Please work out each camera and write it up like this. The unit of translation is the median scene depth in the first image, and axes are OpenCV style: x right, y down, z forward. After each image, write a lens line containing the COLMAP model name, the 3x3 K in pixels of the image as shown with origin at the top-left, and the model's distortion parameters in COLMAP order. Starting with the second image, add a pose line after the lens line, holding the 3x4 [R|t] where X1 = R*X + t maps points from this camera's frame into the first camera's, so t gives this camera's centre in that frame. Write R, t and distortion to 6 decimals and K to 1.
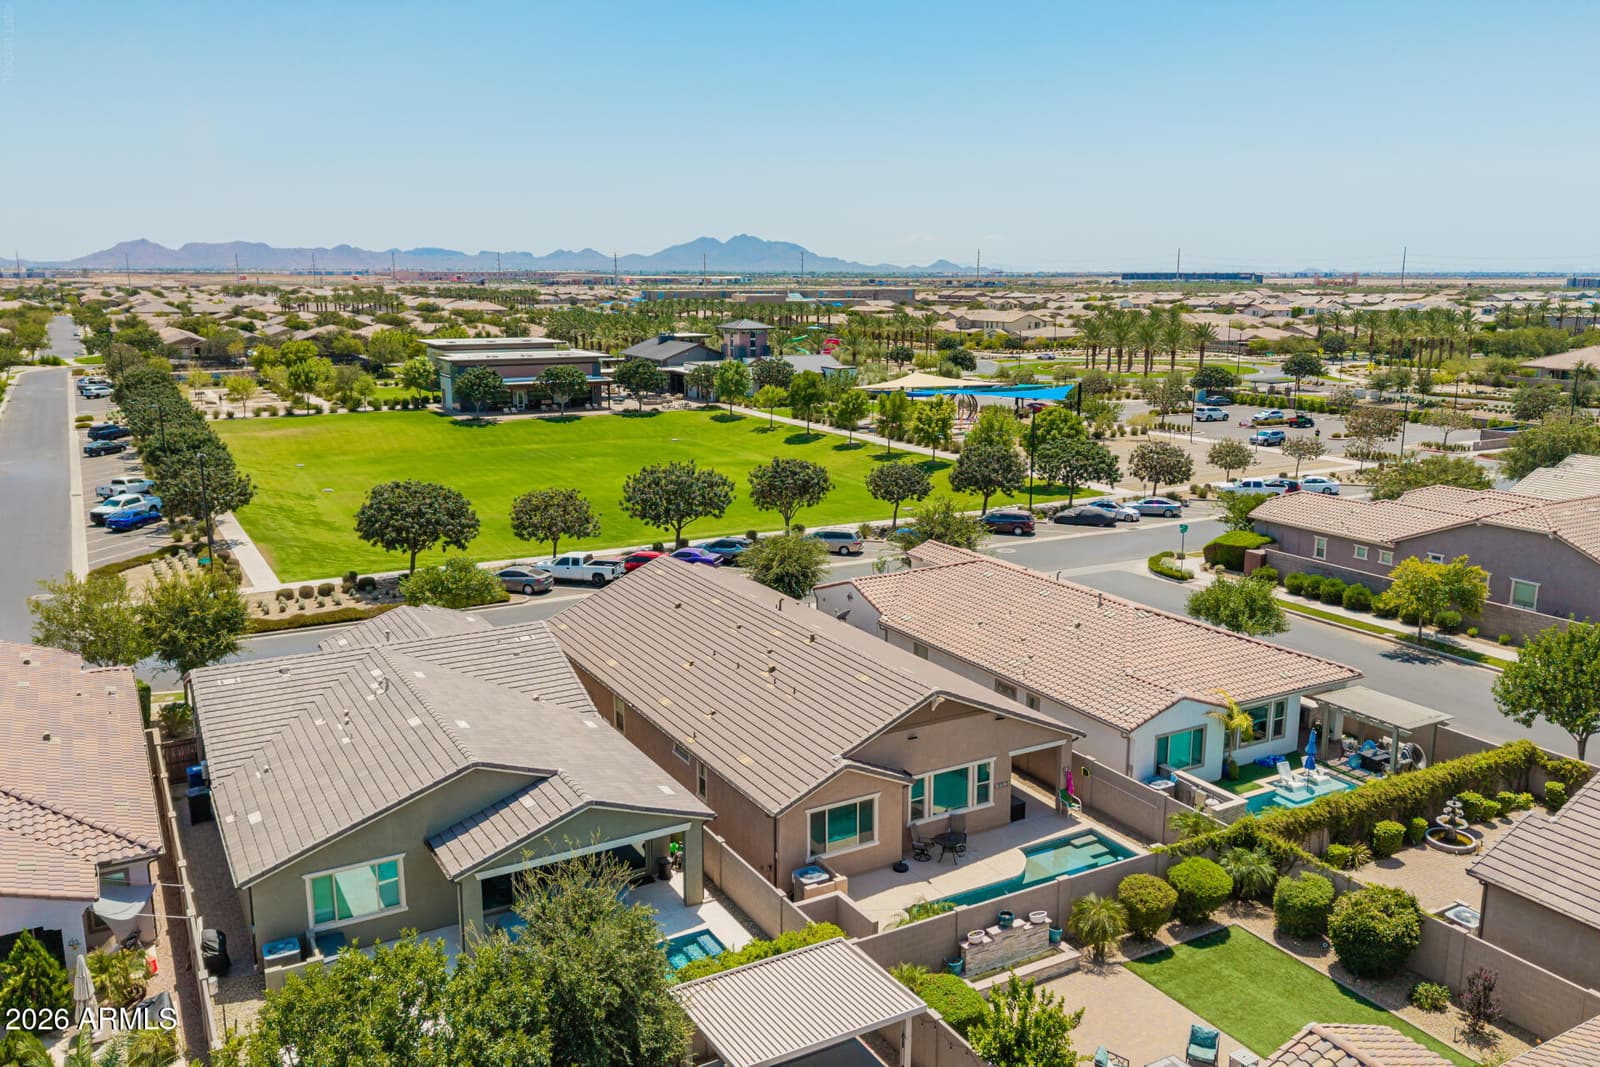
lens RADIAL K [[1260.3, 0, 805.0], [0, 1260.3, 534.6], [0, 0, 1]] dist [0.073463, -0.115445]
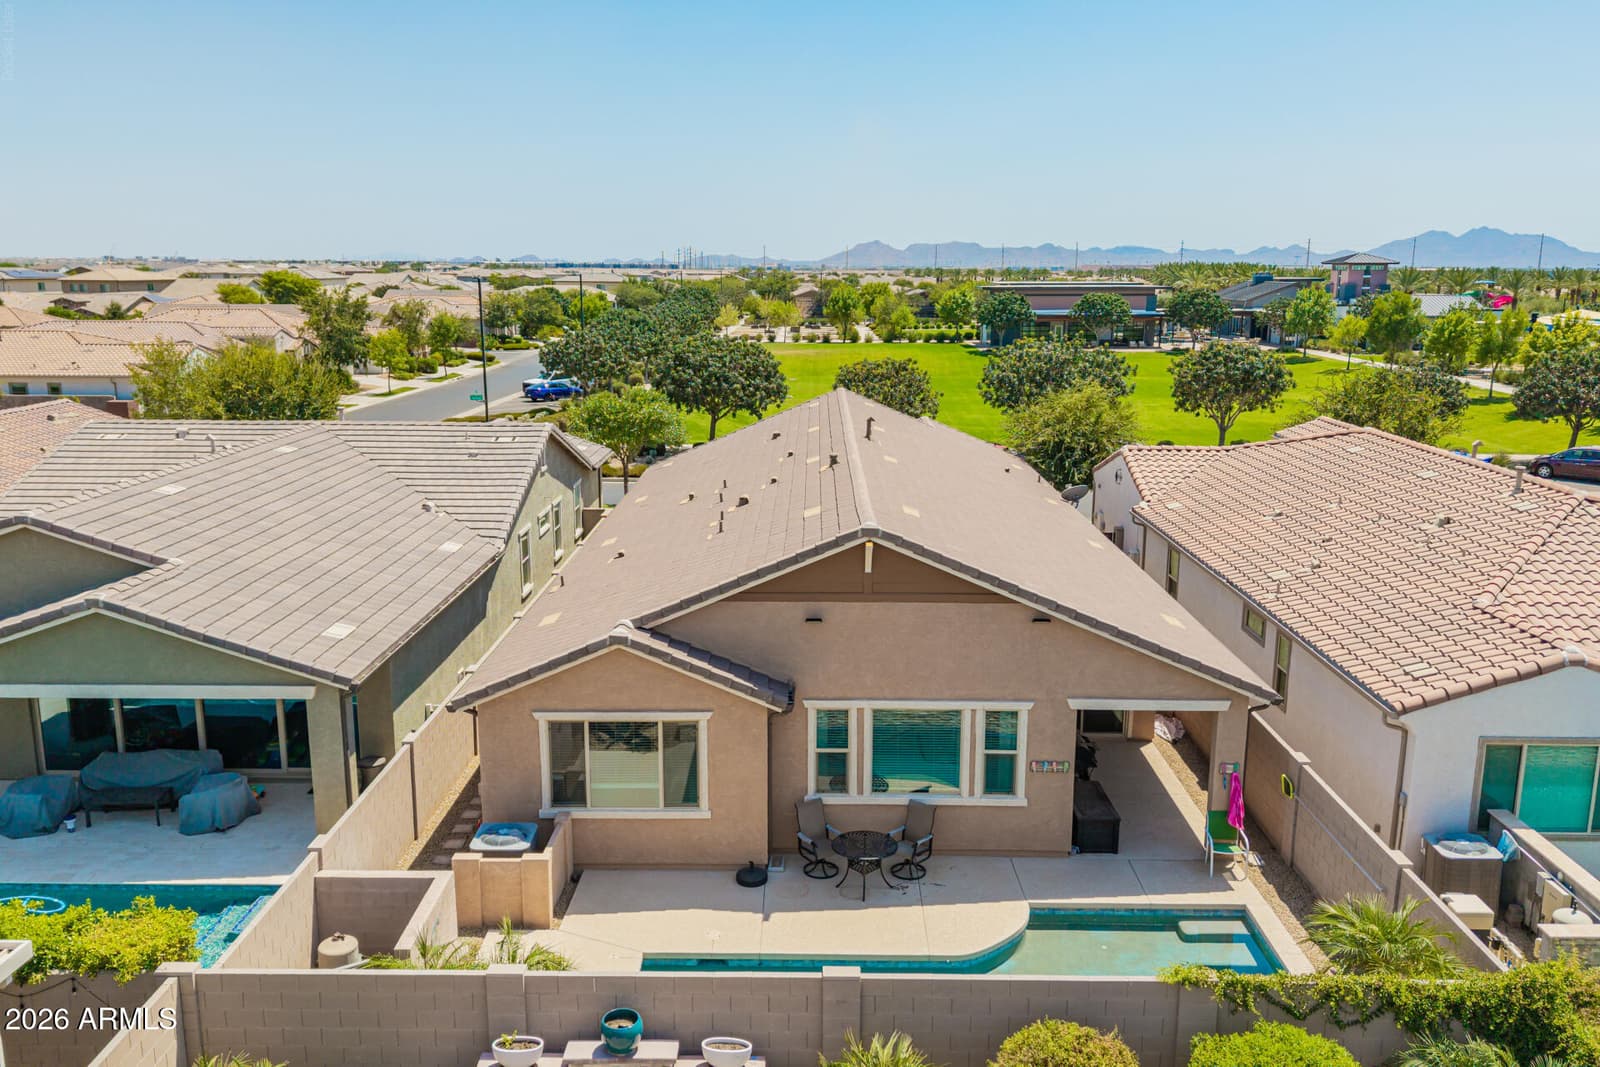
lens RADIAL K [[1260.3, 0, 803.6], [0, 1260.3, 535.9], [0, 0, 1]] dist [0.073463, -0.115445]
pose [[0.863992, 0.107792, -0.491831, 0.282392], [-0.107054, 0.993808, 0.029748, 0.102968], [0.491993, 0.026950, 0.870182, 0.516462]]
